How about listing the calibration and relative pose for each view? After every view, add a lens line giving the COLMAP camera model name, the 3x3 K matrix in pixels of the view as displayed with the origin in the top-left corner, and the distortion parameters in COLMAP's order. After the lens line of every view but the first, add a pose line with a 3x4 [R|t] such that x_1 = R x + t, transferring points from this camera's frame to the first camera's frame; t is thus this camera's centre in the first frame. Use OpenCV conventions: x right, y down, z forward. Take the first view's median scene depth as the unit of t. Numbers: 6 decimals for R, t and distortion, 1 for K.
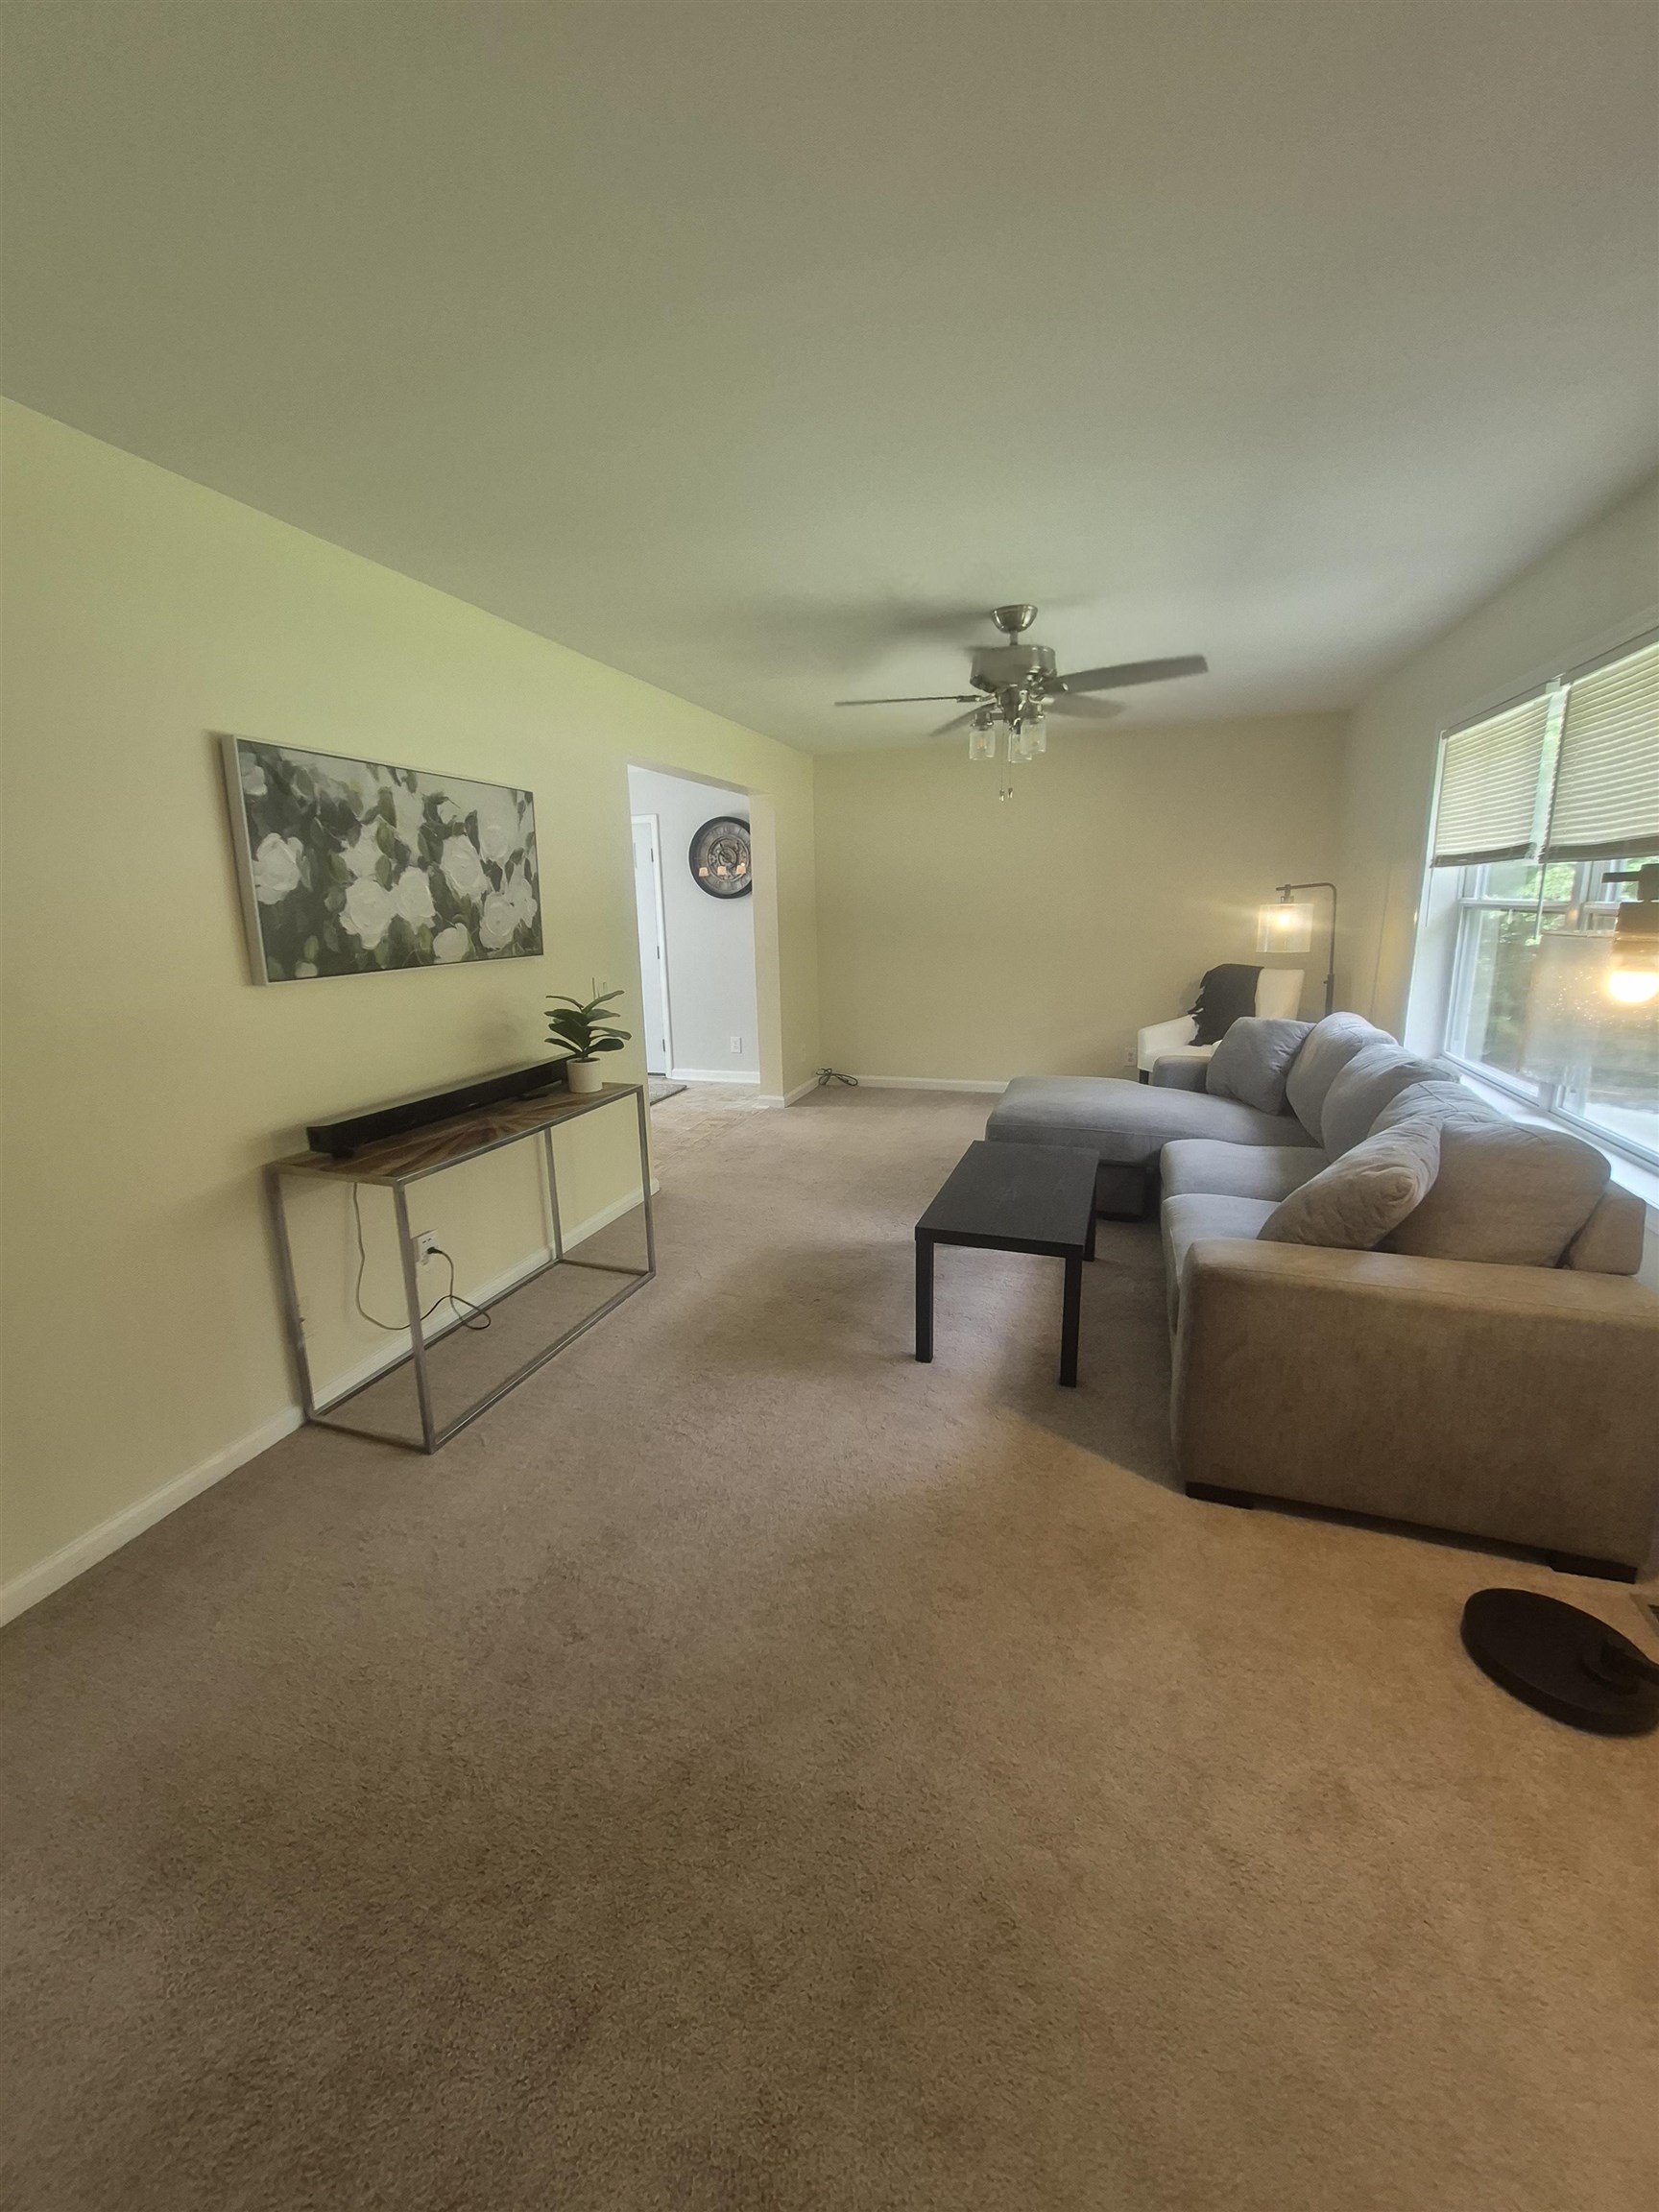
lens RADIAL K [[892.4, 0, 839.8], [0, 892.4, 1114.8], [0, 0, 1]] dist [-0.002705, -0.000010]
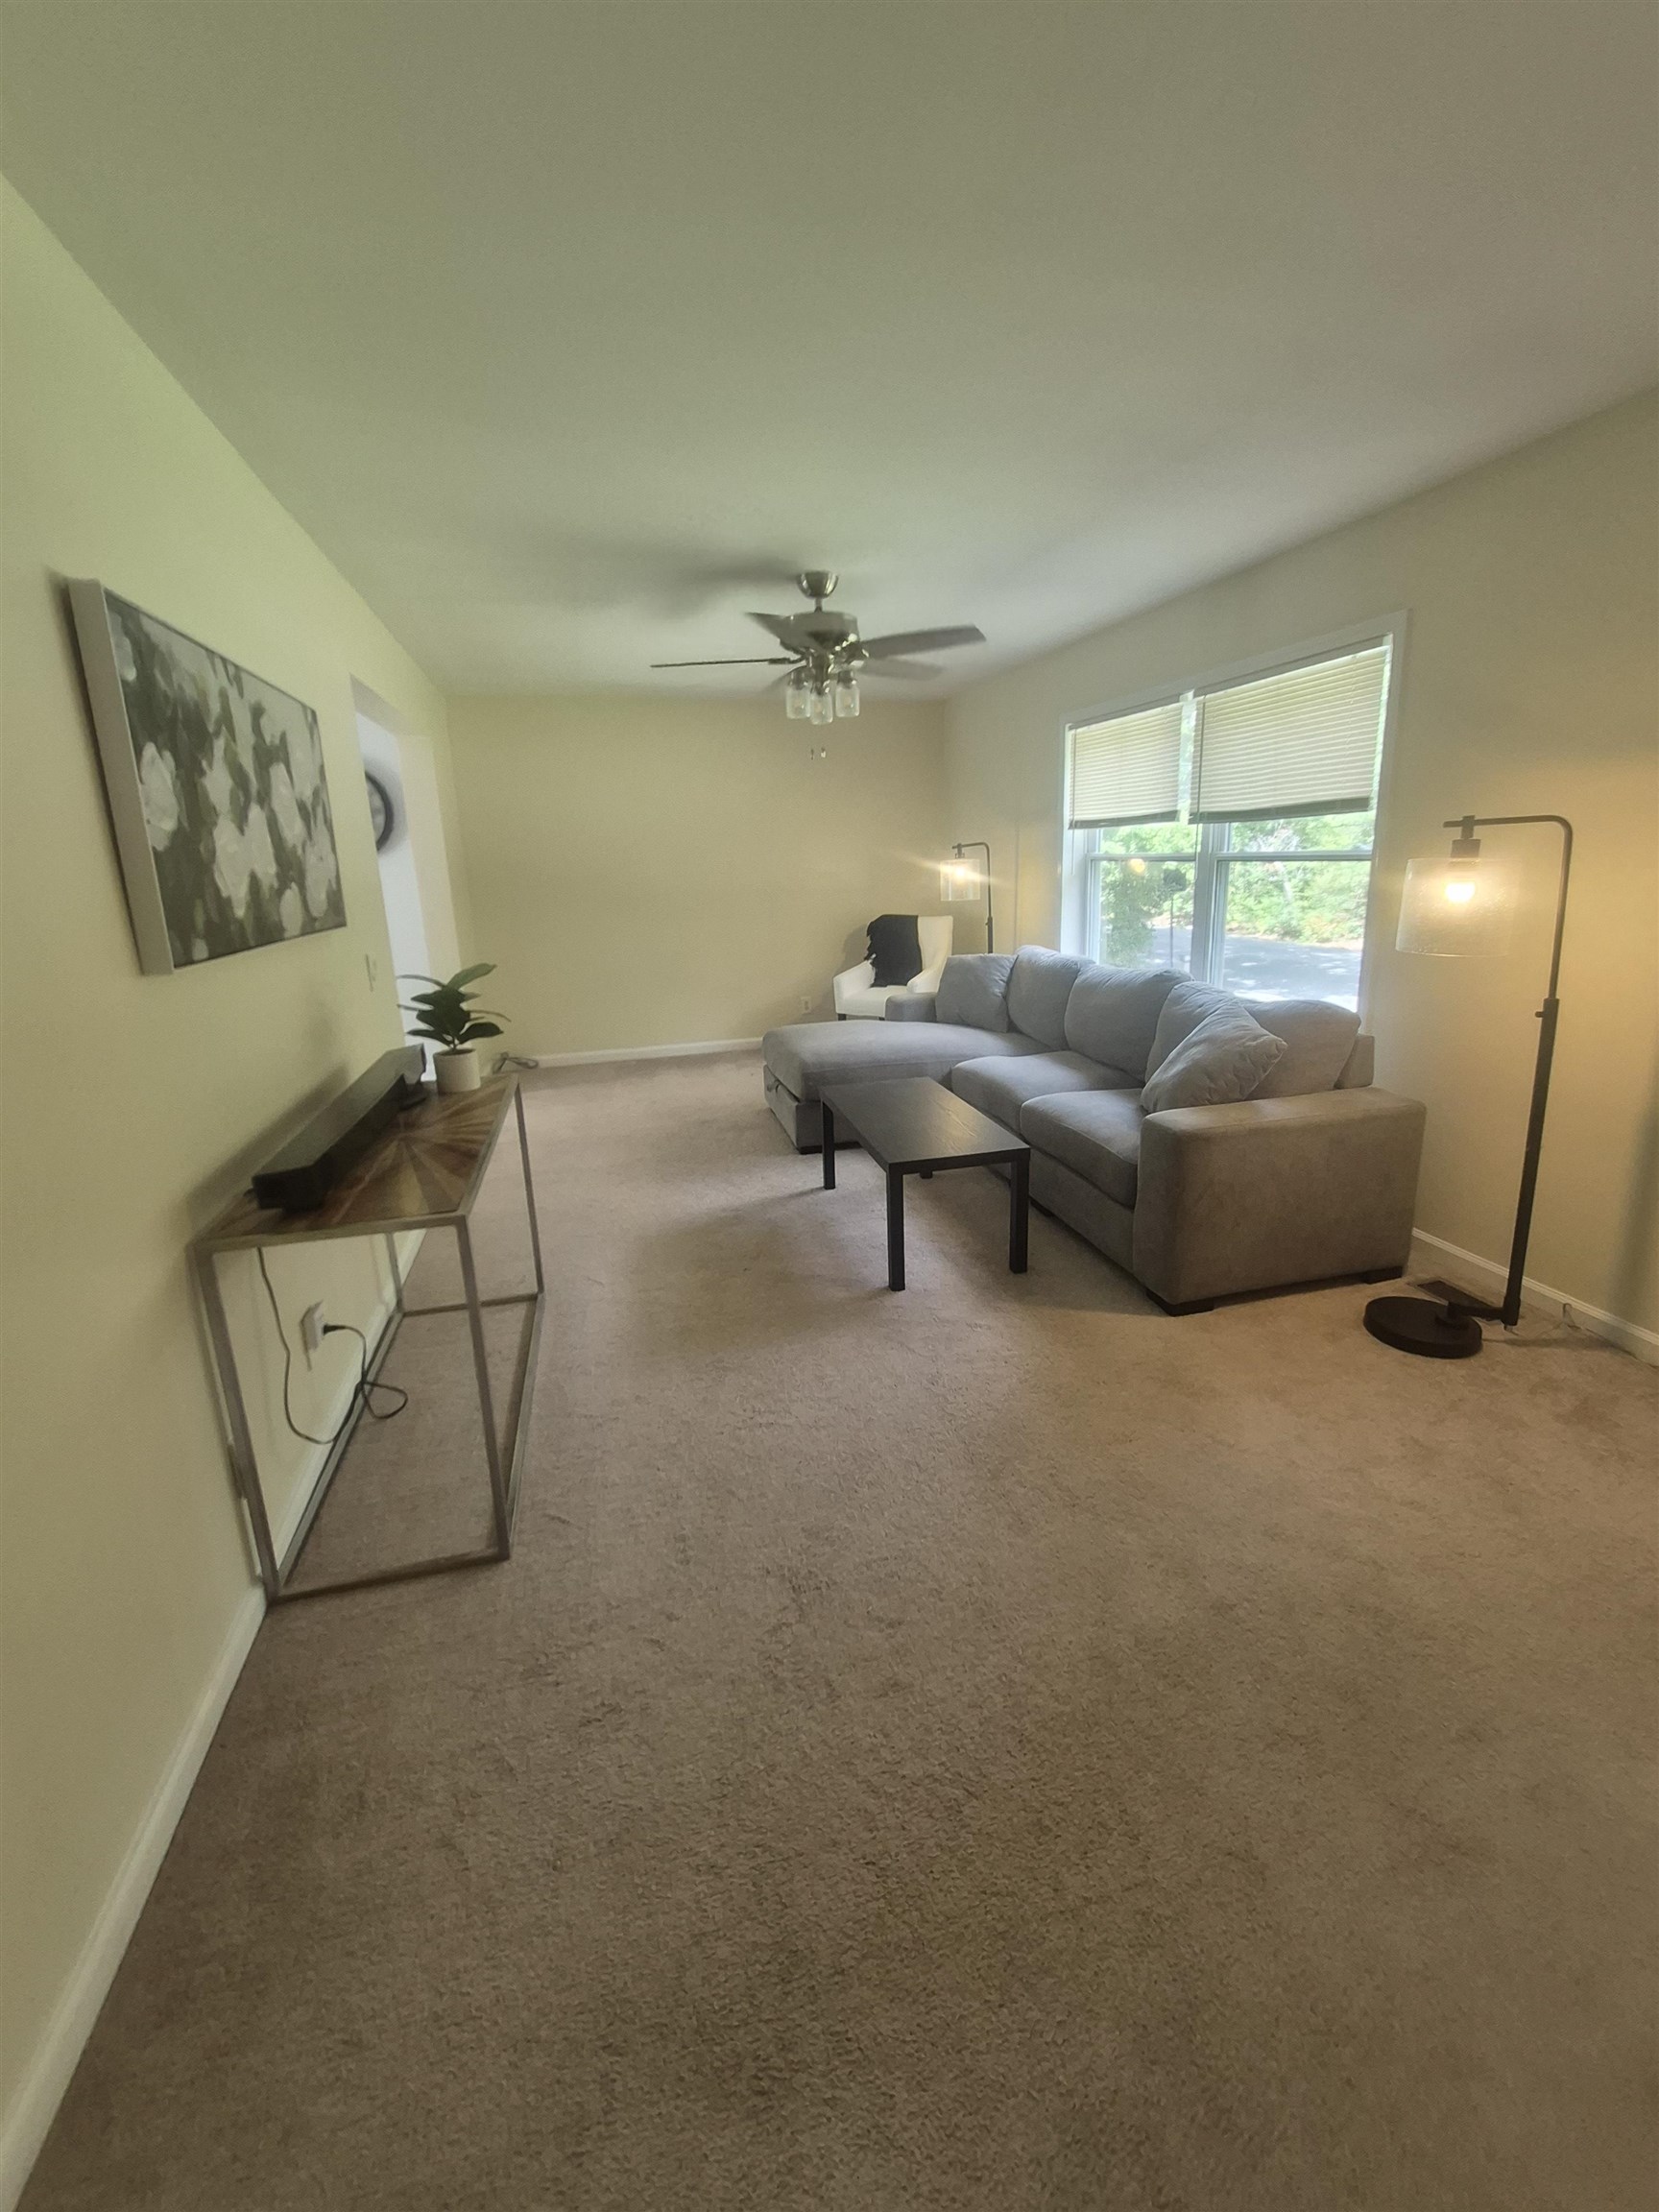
lens RADIAL K [[892.4, 0, 876.3], [0, 892.4, 1085.8], [0, 0, 1]] dist [-0.002705, -0.000010]
pose [[0.815809, -0.147739, 0.559133, -0.493702], [0.147209, 0.988022, 0.046278, -0.013773], [-0.559273, 0.044555, 0.827785, 0.137419]]
